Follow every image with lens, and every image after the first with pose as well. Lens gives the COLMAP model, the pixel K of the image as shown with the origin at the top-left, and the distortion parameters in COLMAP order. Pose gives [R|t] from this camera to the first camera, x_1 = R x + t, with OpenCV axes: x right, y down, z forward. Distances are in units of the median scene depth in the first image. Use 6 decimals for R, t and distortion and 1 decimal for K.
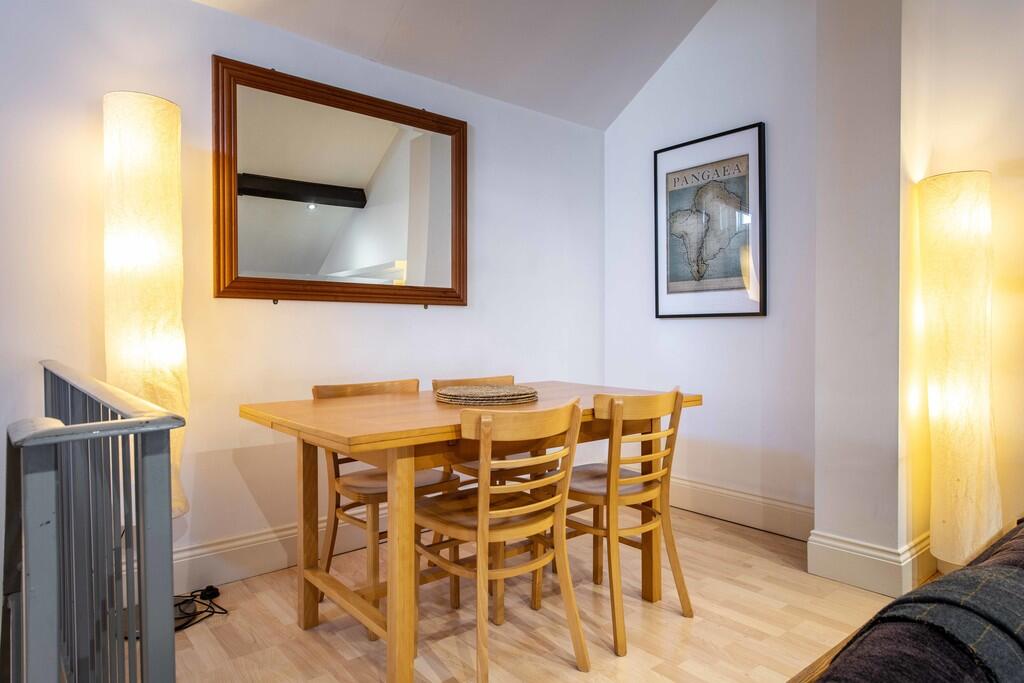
lens RADIAL K [[628.8, 0, 512.0], [0, 628.8, 341.5], [0, 0, 1]] dist [0.005441, 0.000499]
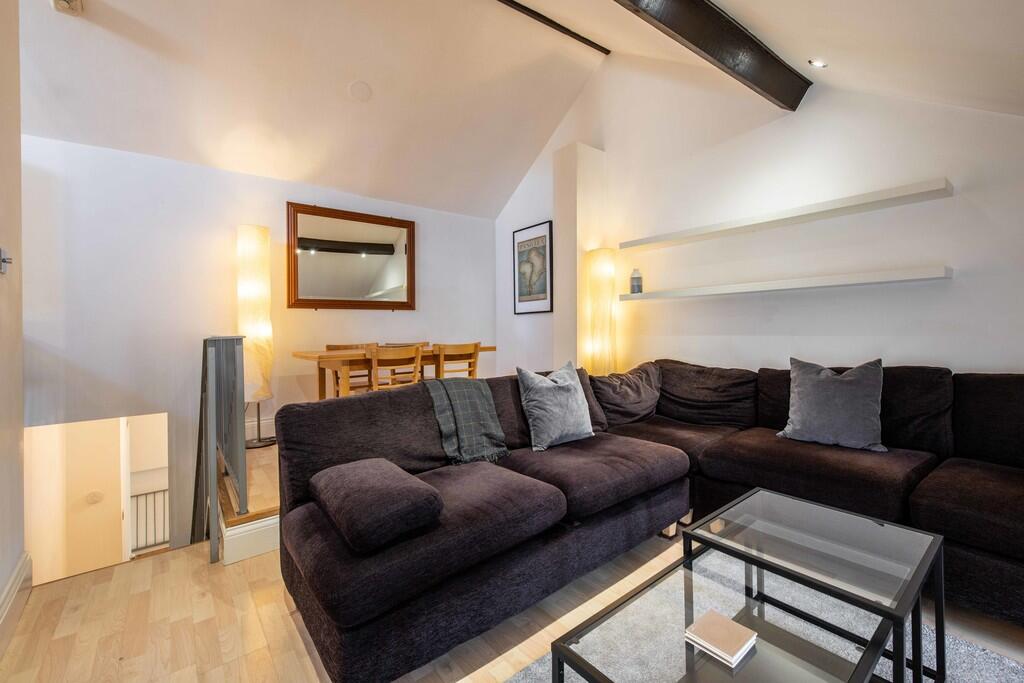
lens RADIAL K [[430.7, 0, 518.9], [0, 430.7, 326.8], [0, 0, 1]] dist [0.025542, 0.000048]
pose [[0.999481, -0.017180, -0.027248, 0.318770], [0.016670, 0.999683, -0.018857, 0.032286], [0.027564, 0.018393, 0.999451, -0.427096]]
